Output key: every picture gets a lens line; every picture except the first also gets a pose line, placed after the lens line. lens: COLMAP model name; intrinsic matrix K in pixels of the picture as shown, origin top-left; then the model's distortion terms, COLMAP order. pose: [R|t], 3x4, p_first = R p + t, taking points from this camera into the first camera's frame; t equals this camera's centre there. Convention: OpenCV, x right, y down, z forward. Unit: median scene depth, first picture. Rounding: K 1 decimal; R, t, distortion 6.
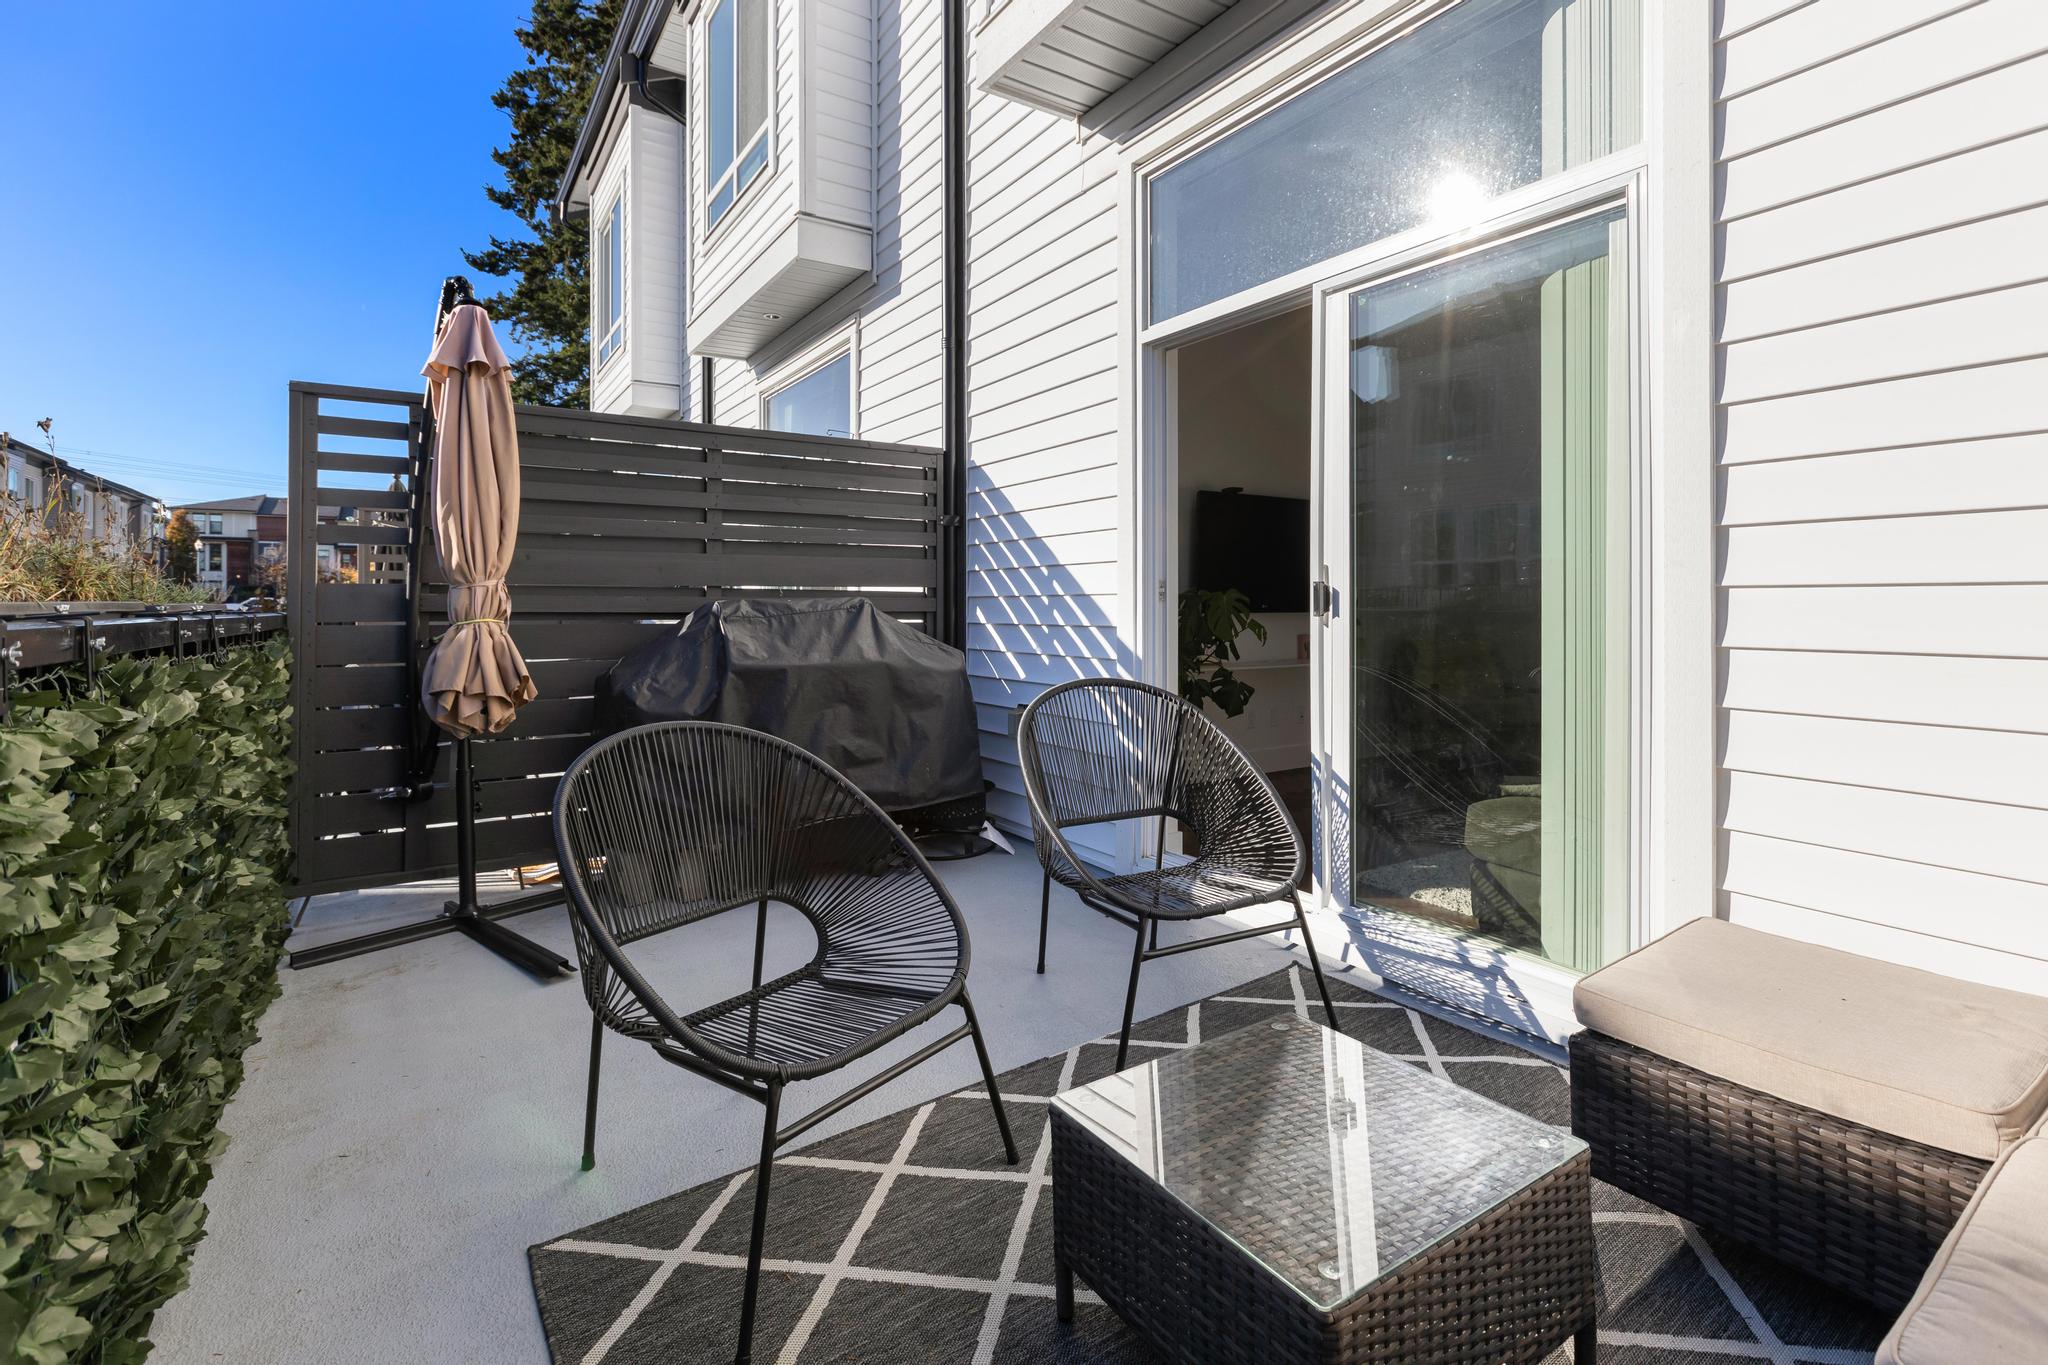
lens RADIAL K [[914.9, 0, 1044.5], [0, 914.9, 606.3], [0, 0, 1]] dist [-0.002714, -0.000266]
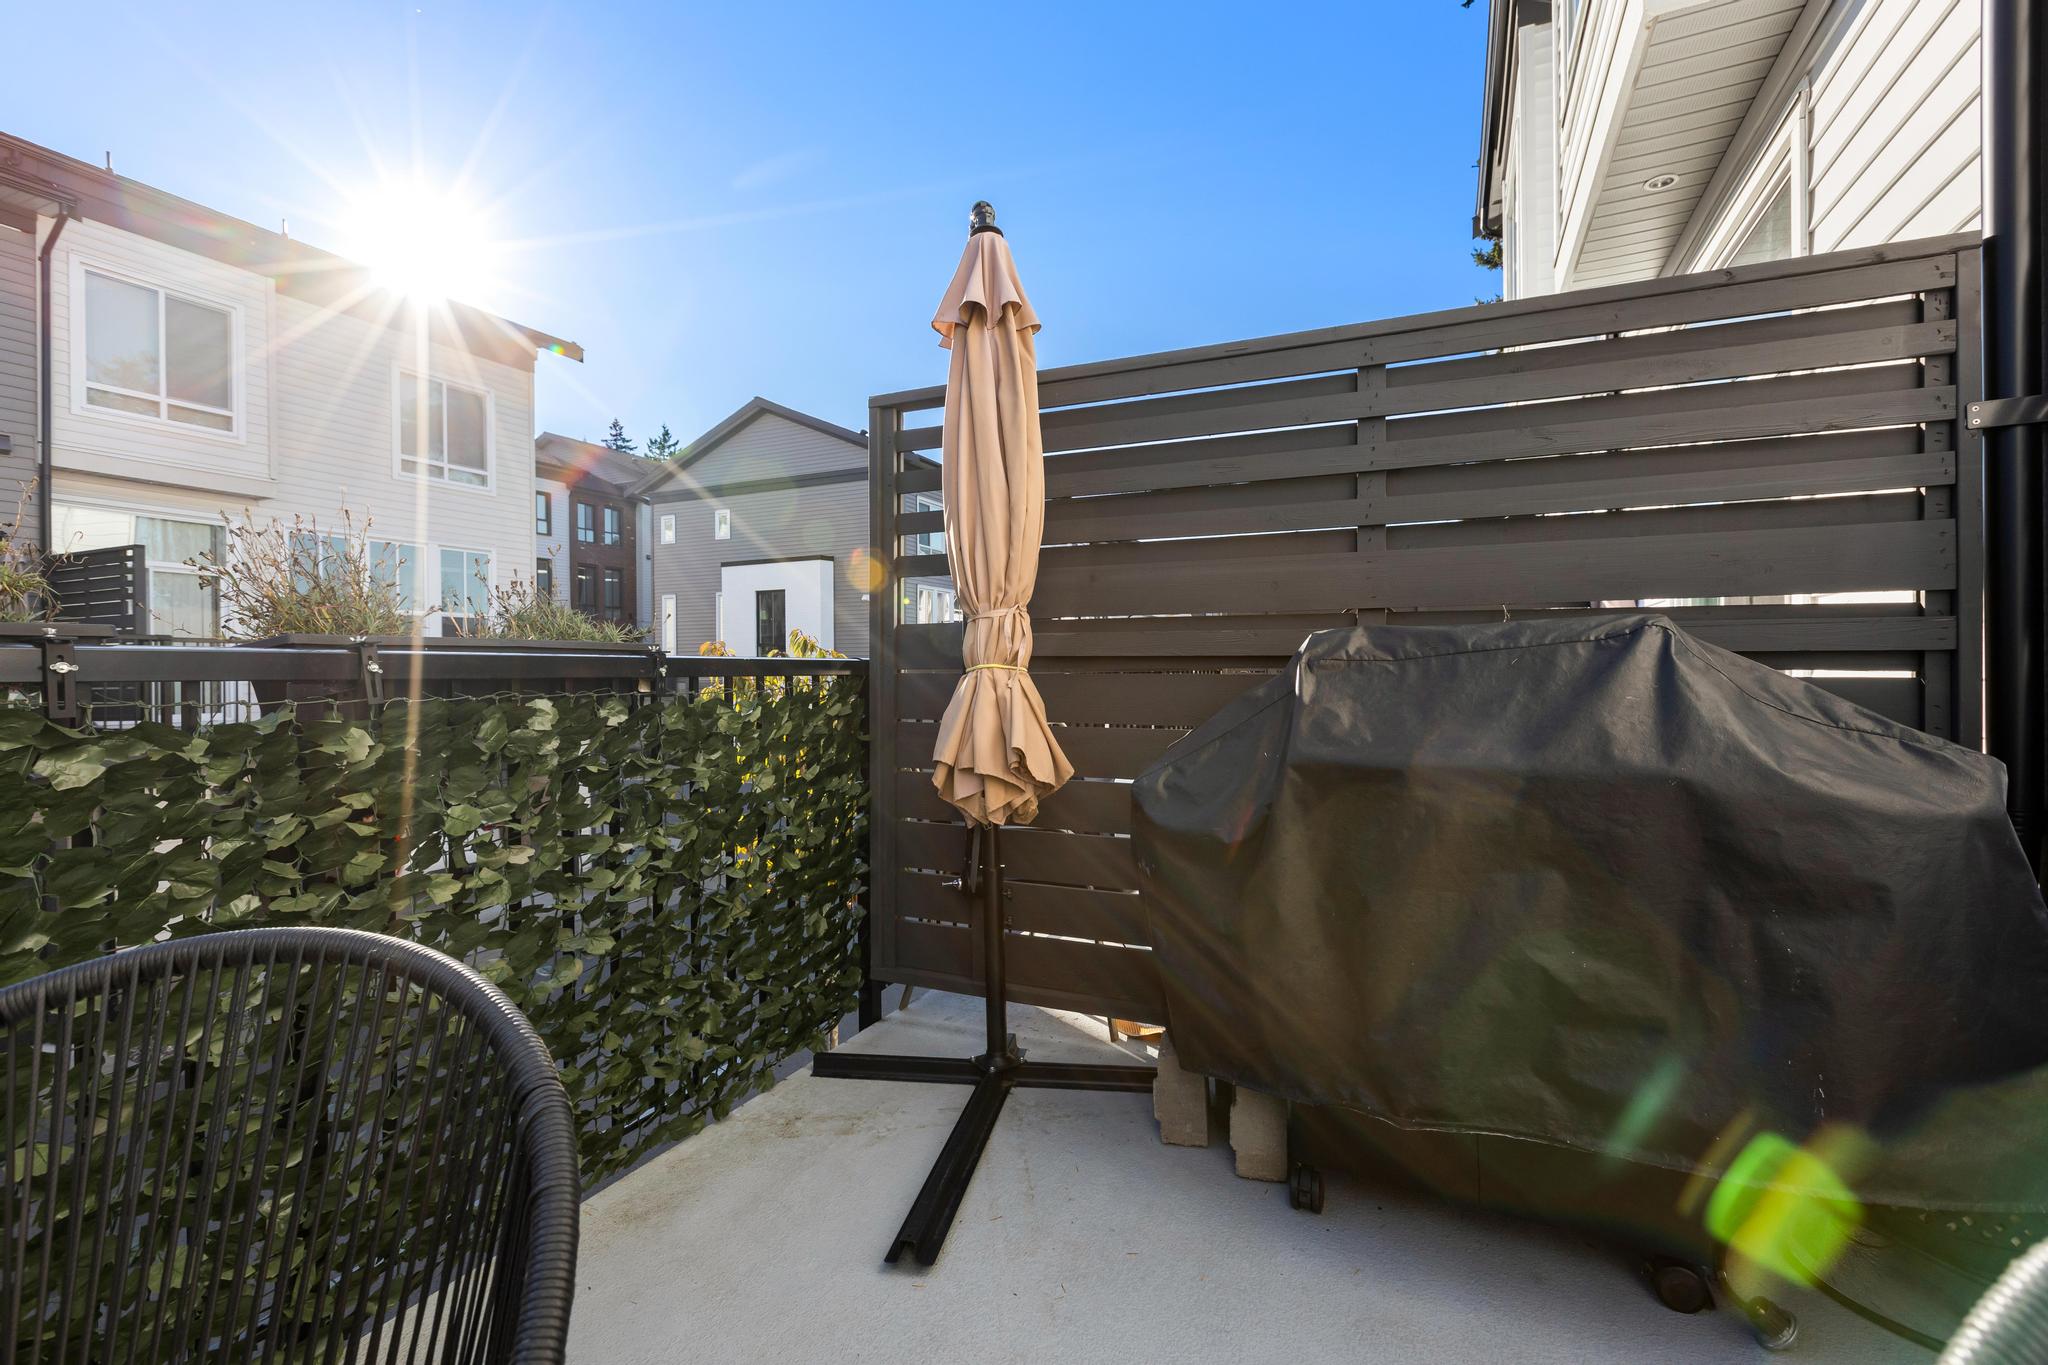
lens RADIAL K [[914.9, 0, 1026.1], [0, 914.9, 673.0], [0, 0, 1]] dist [-0.002714, -0.000266]
pose [[0.523538, 0.004312, -0.851991, 0.010124], [0.005984, 0.999944, 0.008738, 0.013031], [0.851981, -0.009673, 0.523483, 0.567020]]
